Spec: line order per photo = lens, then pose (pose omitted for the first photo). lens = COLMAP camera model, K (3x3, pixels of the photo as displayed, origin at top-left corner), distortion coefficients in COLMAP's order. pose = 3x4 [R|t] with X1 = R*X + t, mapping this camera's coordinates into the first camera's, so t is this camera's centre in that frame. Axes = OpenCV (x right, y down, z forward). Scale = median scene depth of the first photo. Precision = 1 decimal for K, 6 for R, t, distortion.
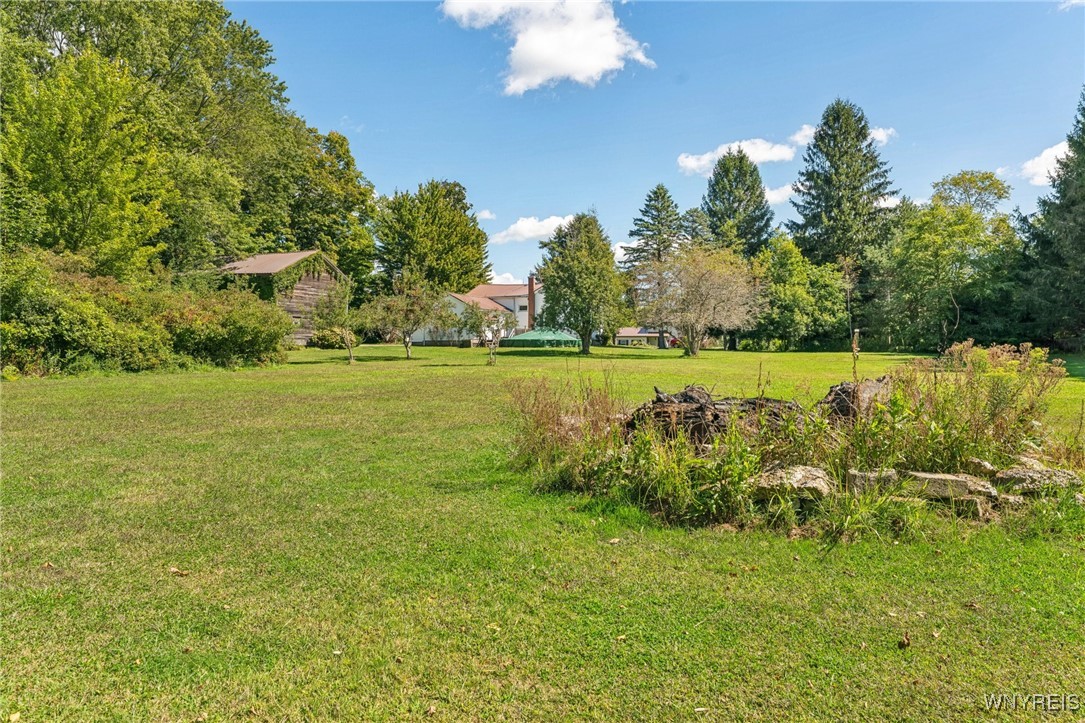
lens RADIAL K [[724.9, 0, 542.5], [0, 724.9, 361.5], [0, 0, 1]] dist [-0.003312, -0.001817]
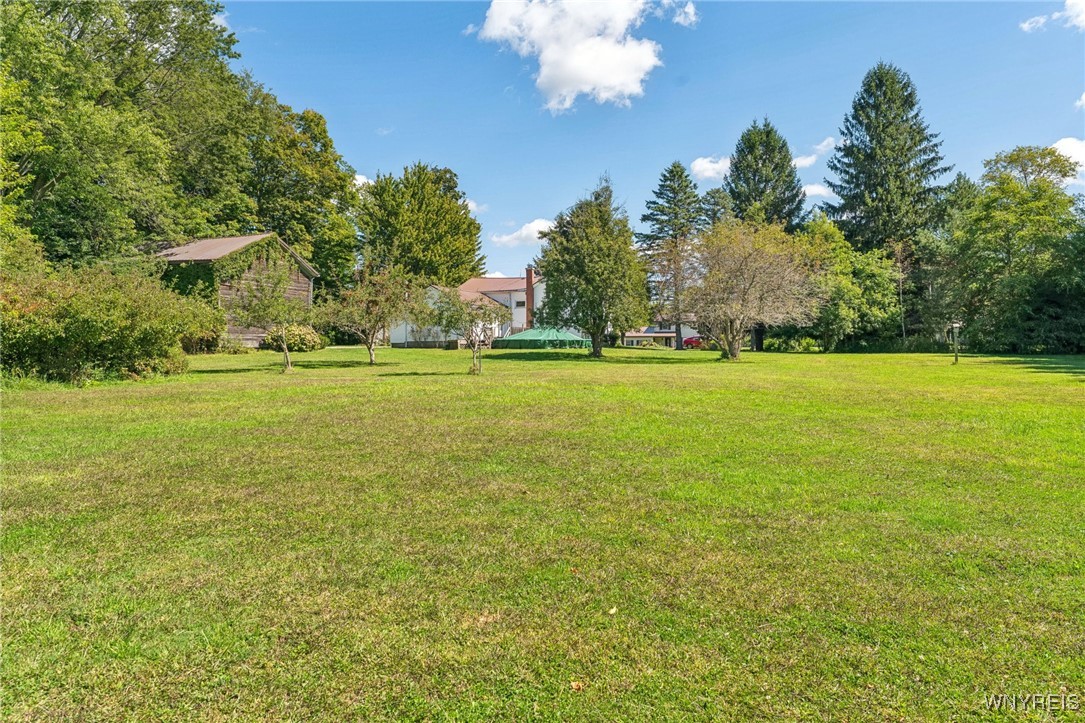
lens RADIAL K [[724.9, 0, 542.5], [0, 724.9, 361.5], [0, 0, 1]] dist [-0.003312, -0.001817]
pose [[0.999990, -0.004058, 0.001858, -0.001994], [0.004060, 0.999991, -0.001339, -0.002971], [-0.001853, 0.001347, 0.999997, 0.129586]]
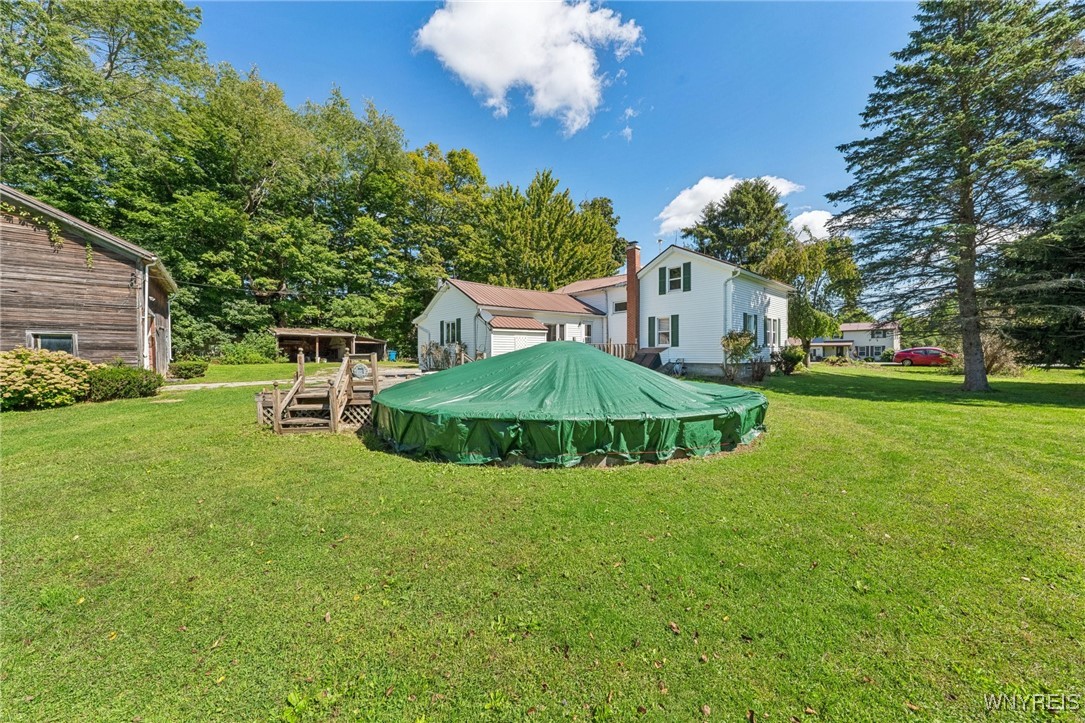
lens RADIAL K [[370.0, 0, 542.5], [0, 370.0, 361.5], [0, 0, 1]] dist [-0.000867, -0.000082]
pose [[0.896174, 0.000287, -0.443703, 0.049624], [0.002837, 0.999976, 0.006377, -0.034652], [0.443694, -0.006973, 0.896151, 0.754084]]
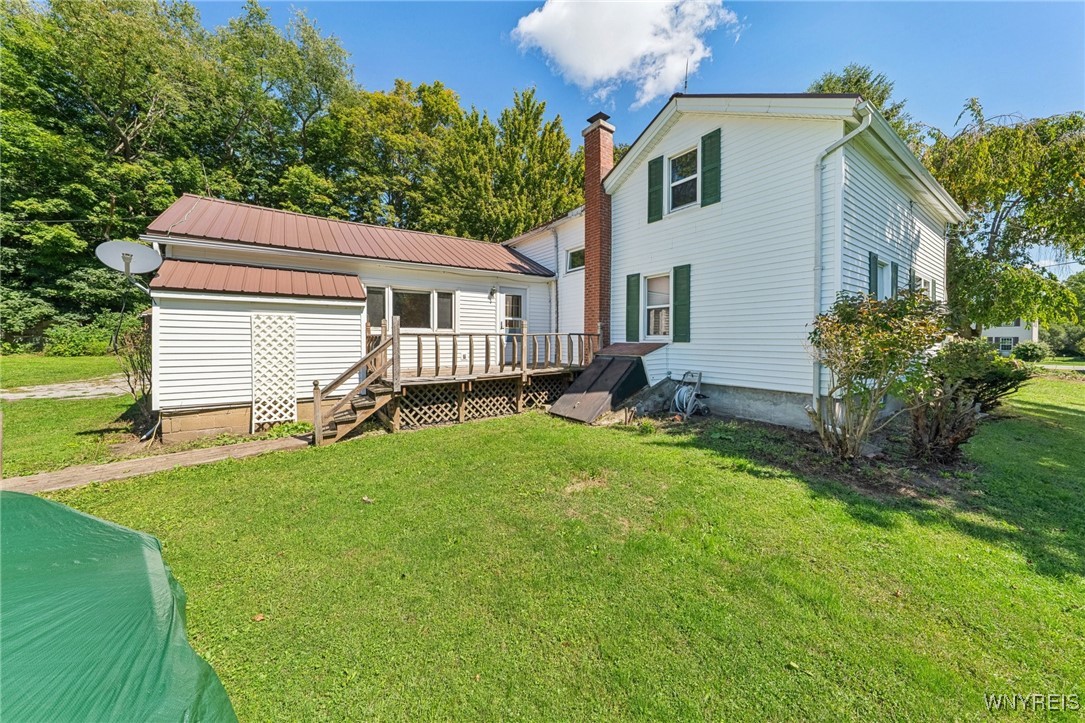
lens RADIAL K [[376.0, 0, 541.8], [0, 376.0, 343.5], [0, 0, 1]] dist [-0.001075, 0.000024]
pose [[0.840563, 0.006150, -0.541678, 0.042642], [-0.010046, 0.999941, -0.004236, -0.042112], [0.541620, 0.009002, 0.840575, 0.918968]]
